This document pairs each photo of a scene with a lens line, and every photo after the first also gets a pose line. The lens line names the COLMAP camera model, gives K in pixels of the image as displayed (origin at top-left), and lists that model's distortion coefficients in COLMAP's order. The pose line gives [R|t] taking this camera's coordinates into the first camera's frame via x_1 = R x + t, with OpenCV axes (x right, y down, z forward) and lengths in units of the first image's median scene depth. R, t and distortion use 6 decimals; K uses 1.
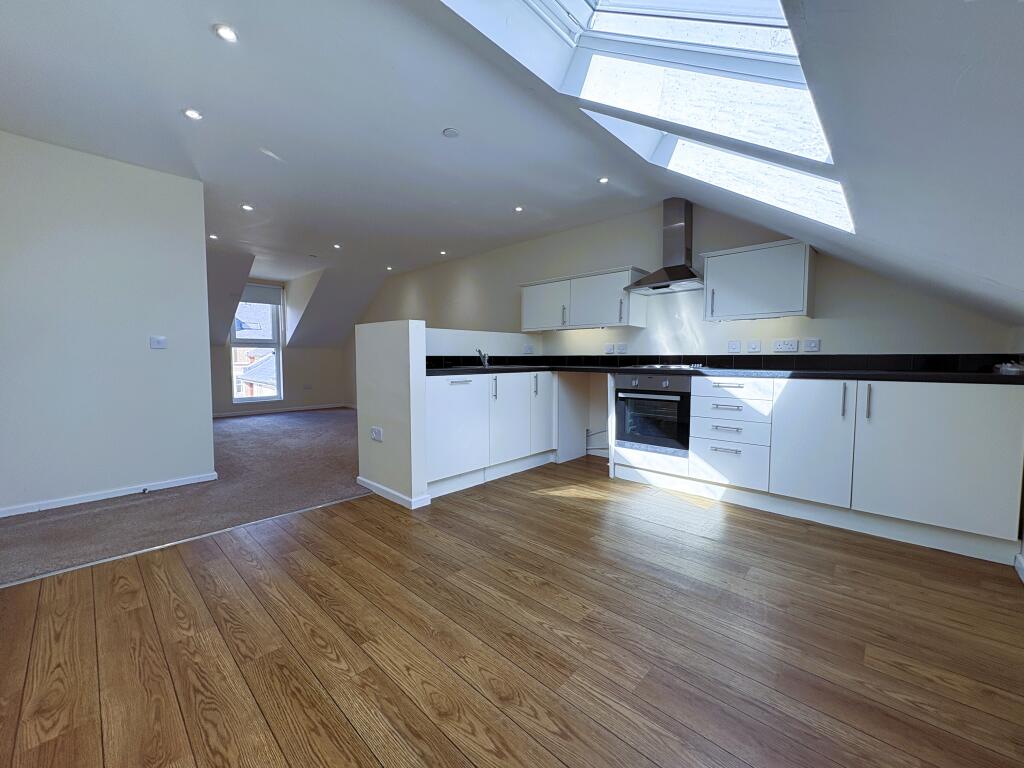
lens RADIAL K [[407.7, 0, 512.0], [0, 407.7, 384.0], [0, 0, 1]] dist [-0.000179, 0.000178]
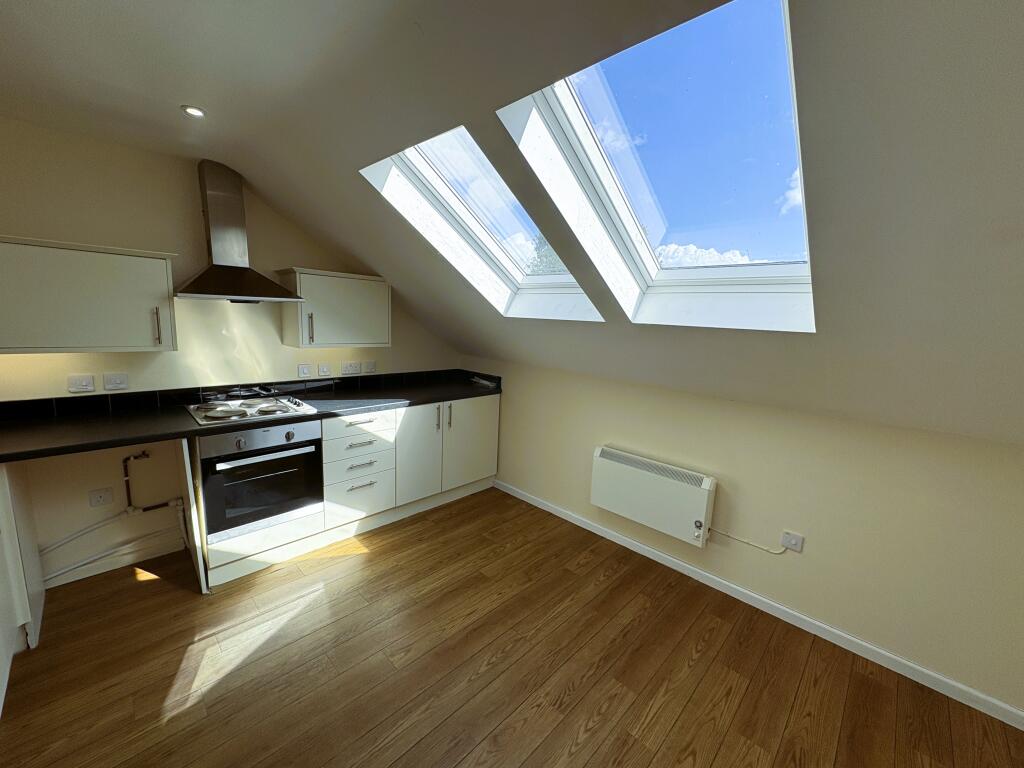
lens RADIAL K [[407.7, 0, 512.0], [0, 407.7, 384.0], [0, 0, 1]] dist [-0.000179, 0.000178]
pose [[0.017081, -0.160478, 0.986892, -0.357342], [0.019283, 0.986905, 0.160146, -0.205227], [-0.999668, 0.016295, 0.019952, 0.538335]]
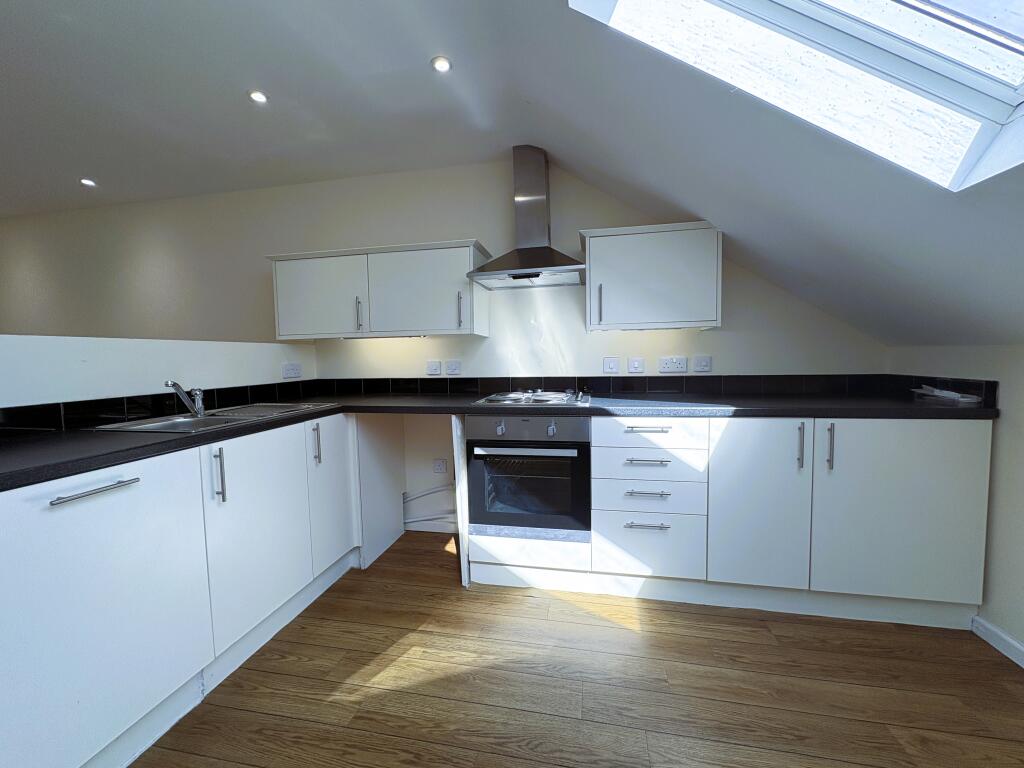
lens RADIAL K [[407.7, 0, 512.0], [0, 407.7, 384.0], [0, 0, 1]] dist [-0.000179, 0.000178]
pose [[0.849126, -0.051752, 0.525648, -0.000025], [0.053288, 0.998504, 0.012226, -0.078737], [-0.525495, 0.017629, 0.850614, 0.479775]]
